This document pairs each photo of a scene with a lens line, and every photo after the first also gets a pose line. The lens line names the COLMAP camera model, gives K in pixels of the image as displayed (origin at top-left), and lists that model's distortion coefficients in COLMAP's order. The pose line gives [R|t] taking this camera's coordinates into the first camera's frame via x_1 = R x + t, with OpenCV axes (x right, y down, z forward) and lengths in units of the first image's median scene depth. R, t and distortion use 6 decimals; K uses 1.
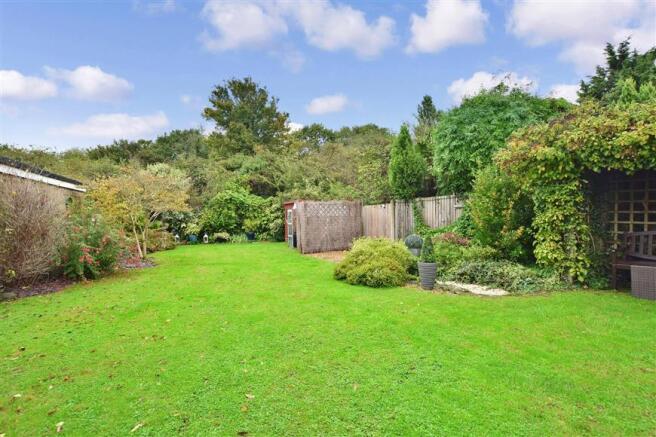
lens RADIAL K [[294.9, 0, 326.9], [0, 294.9, 214.5], [0, 0, 1]] dist [-0.005877, -0.000145]
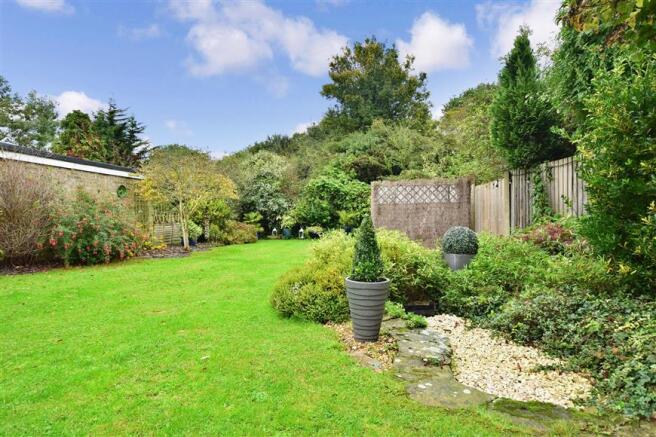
lens RADIAL K [[348.2, 0, 329.1], [0, 348.2, 219.5], [0, 0, 1]] dist [-0.006943, -0.001514]
pose [[0.874116, 0.007474, -0.485659, 0.158109], [0.005856, 0.999647, 0.025925, 0.015728], [0.485682, -0.025505, 0.873764, 0.148214]]
